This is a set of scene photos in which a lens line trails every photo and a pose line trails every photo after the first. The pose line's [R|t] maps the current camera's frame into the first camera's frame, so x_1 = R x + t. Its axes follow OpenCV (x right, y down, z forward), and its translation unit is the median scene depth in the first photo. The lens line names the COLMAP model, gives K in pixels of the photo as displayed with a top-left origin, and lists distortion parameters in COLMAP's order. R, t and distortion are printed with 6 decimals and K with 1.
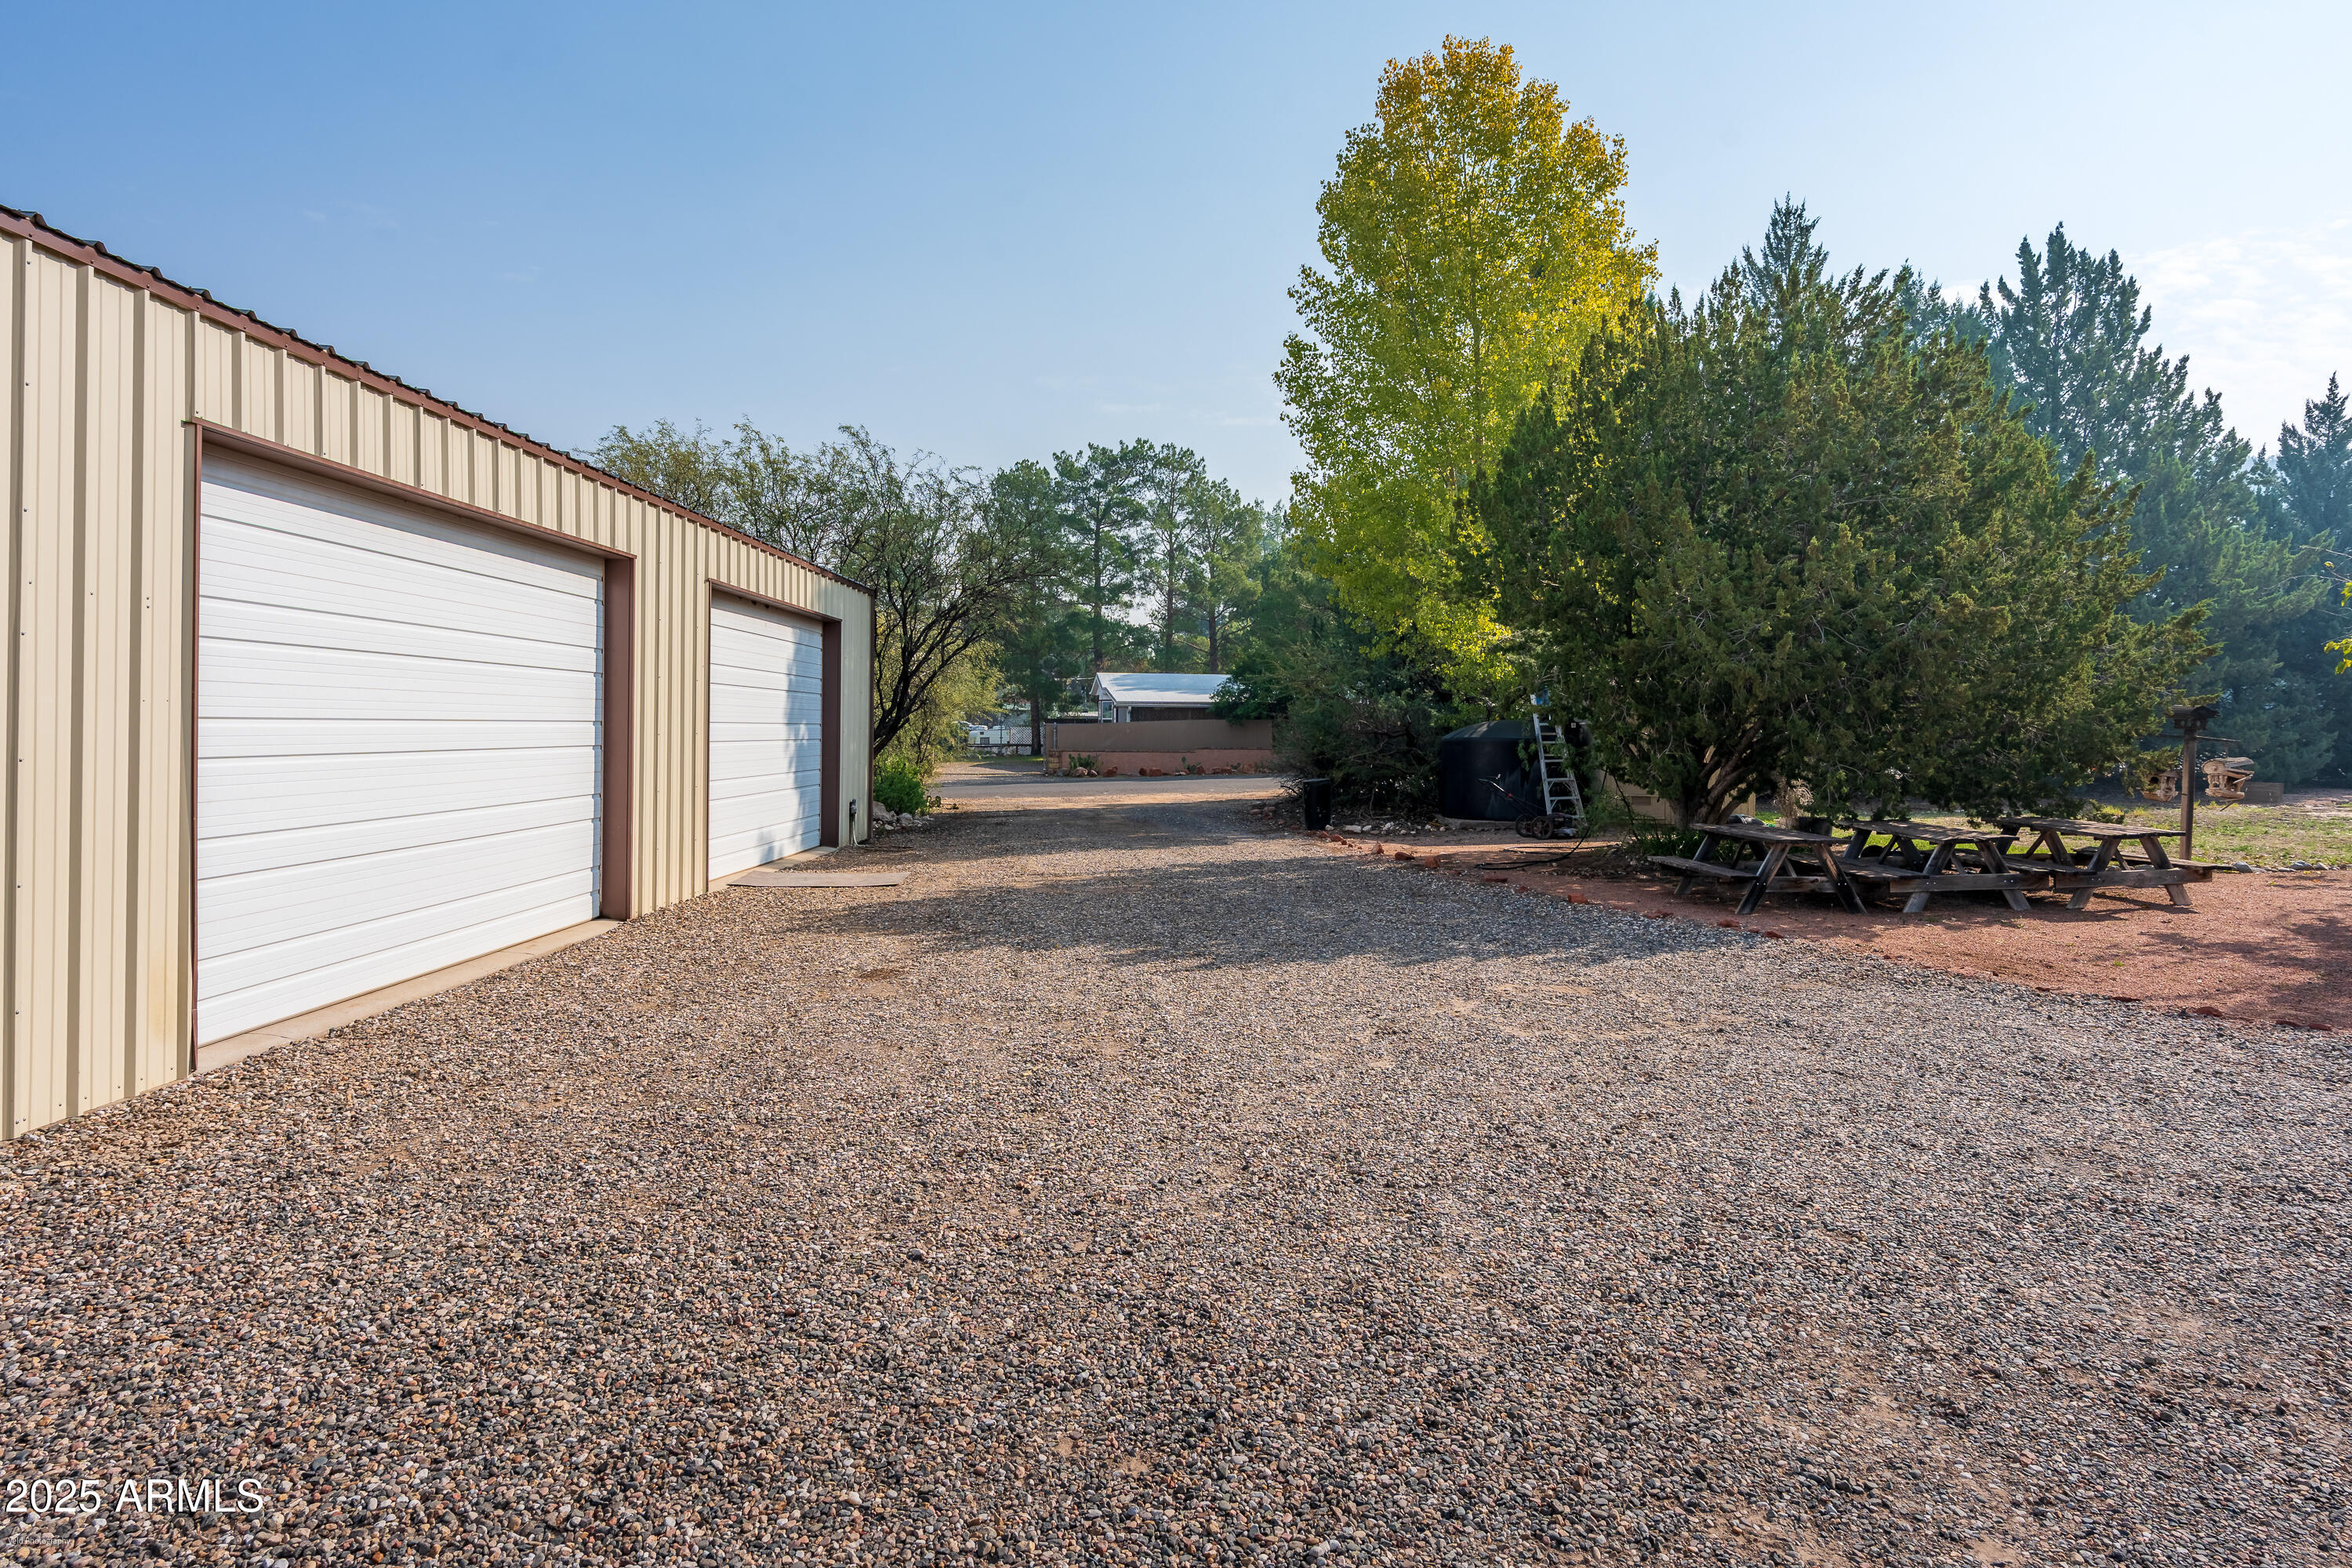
lens RADIAL K [[1319.0, 0, 1179.5], [0, 1319.0, 760.5], [0, 0, 1]] dist [-0.001768, 0.002323]
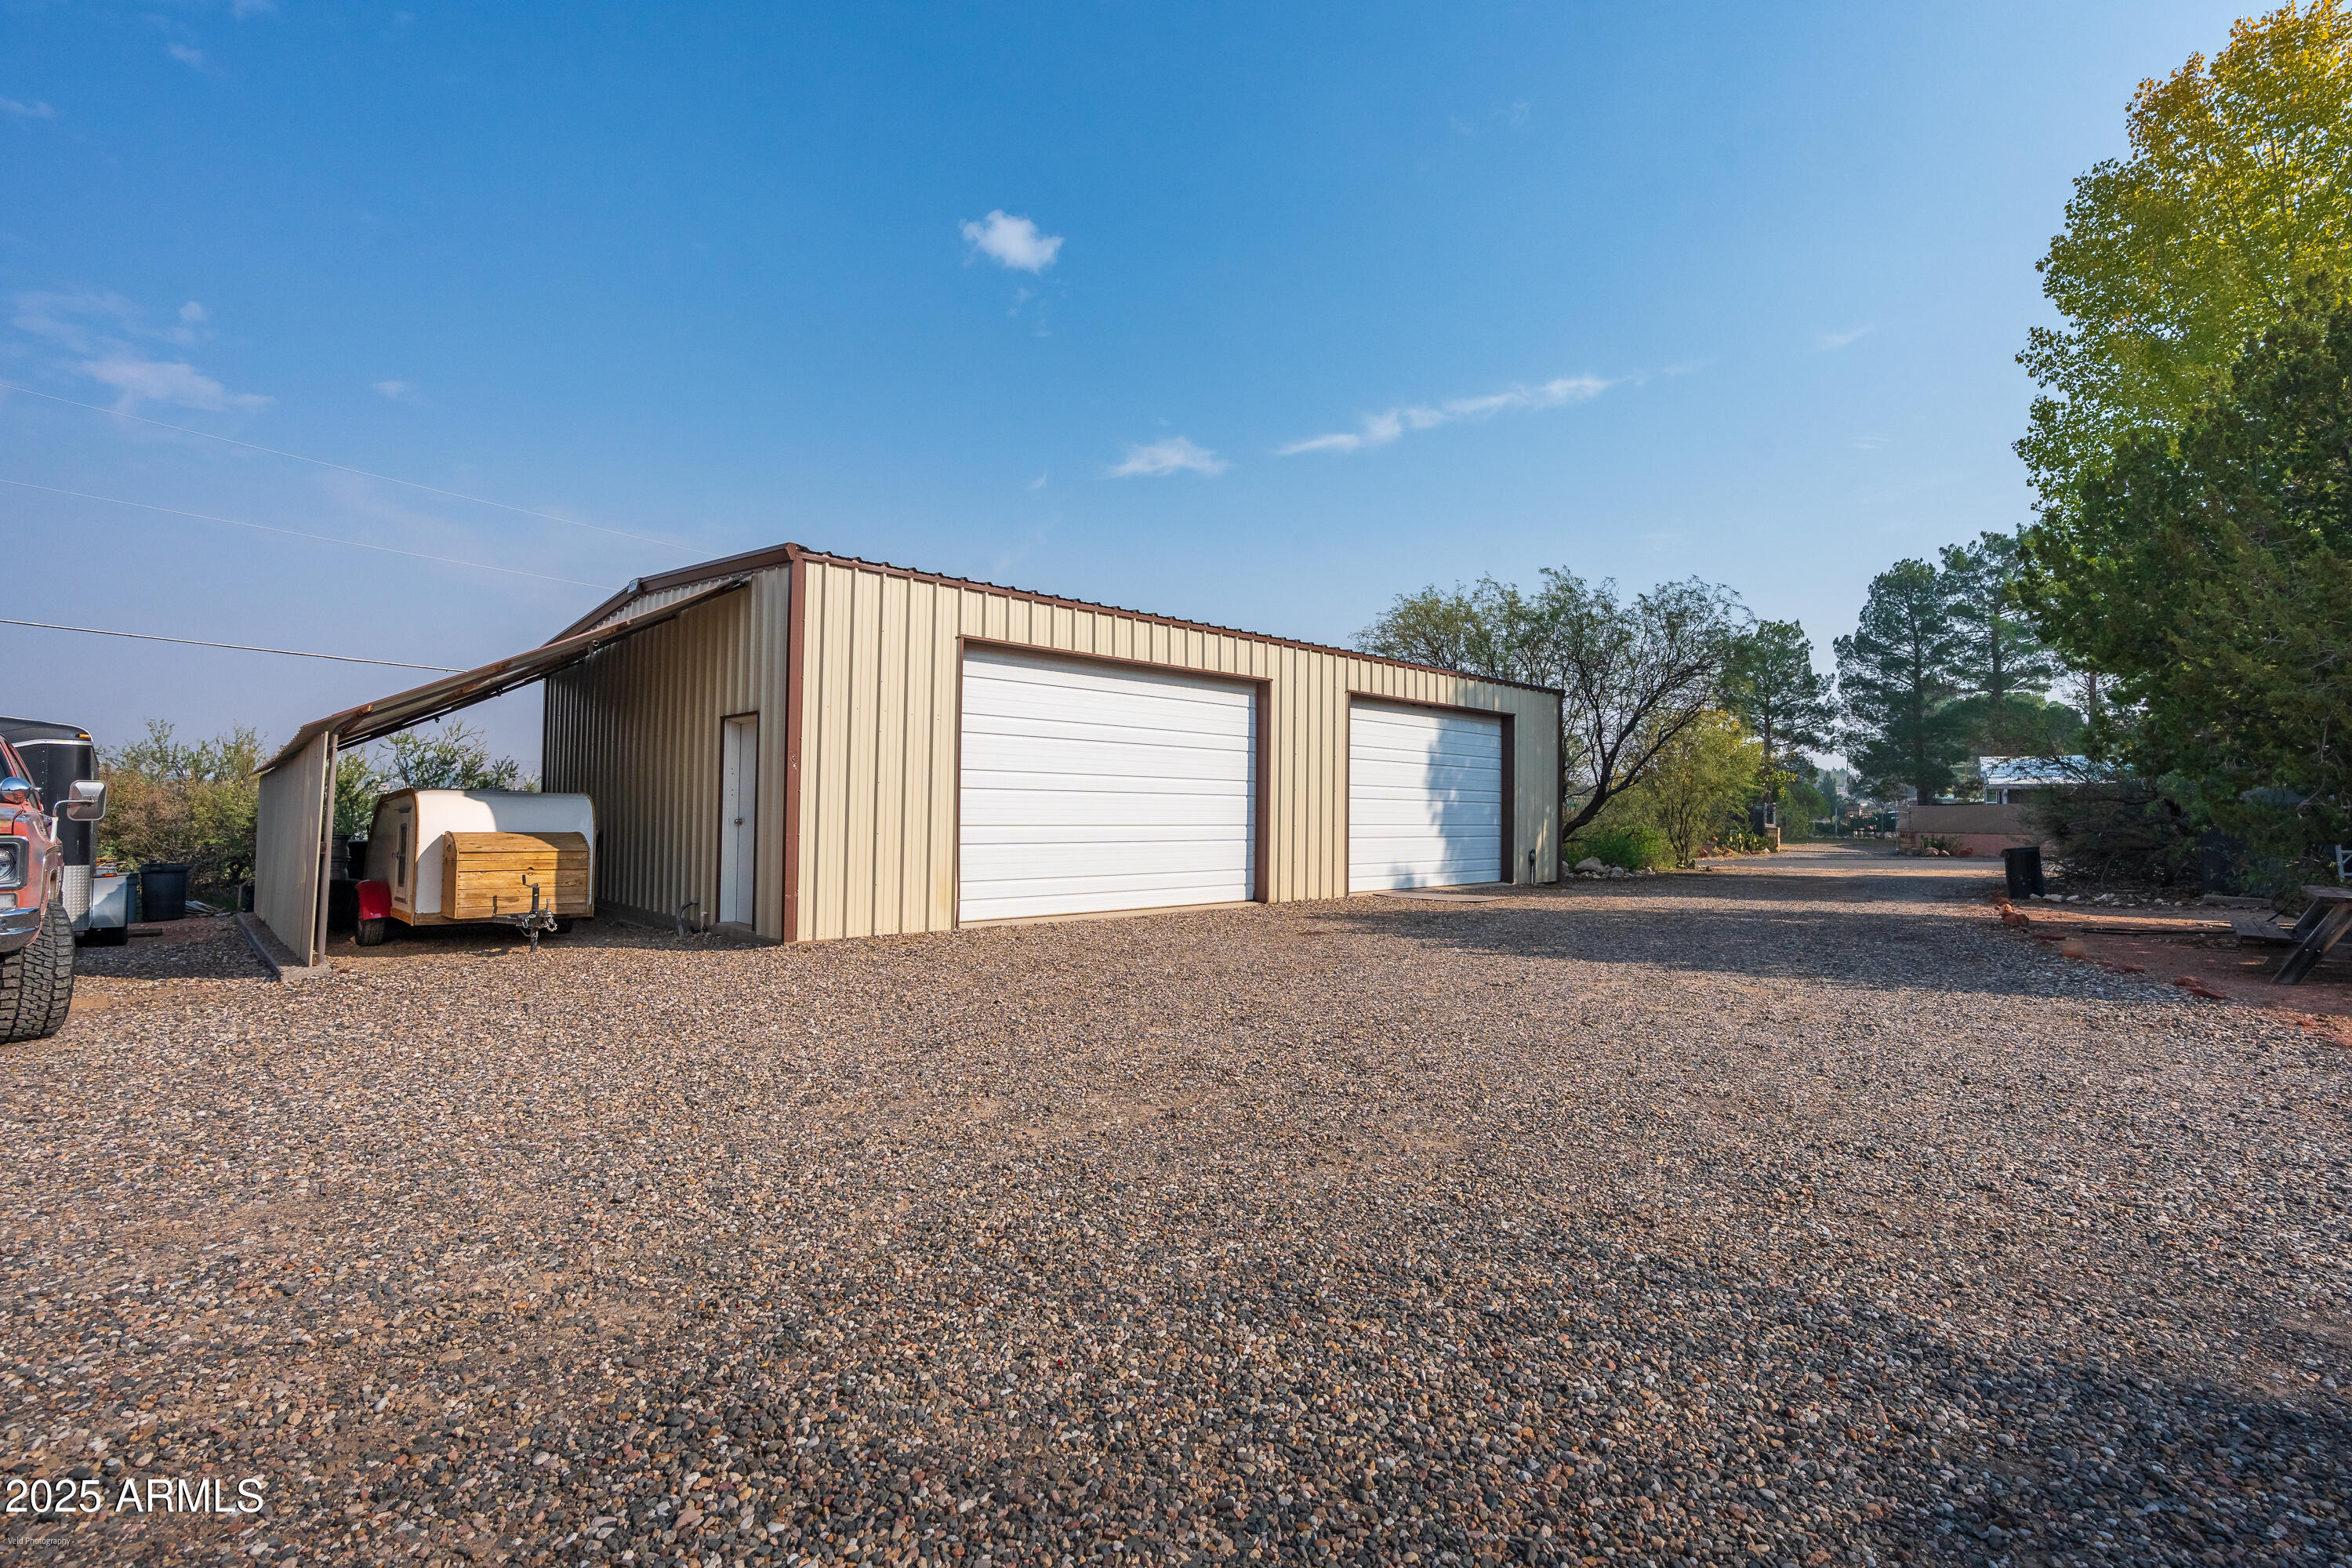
lens RADIAL K [[1050.8, 0, 1180.7], [0, 1050.8, 798.5], [0, 0, 1]] dist [-0.000778, 0.002328]
pose [[0.694338, -0.008270, -0.719601, 0.224111], [-0.024545, 0.999080, -0.035166, 0.020357], [0.719230, 0.042080, 0.693497, 0.012372]]
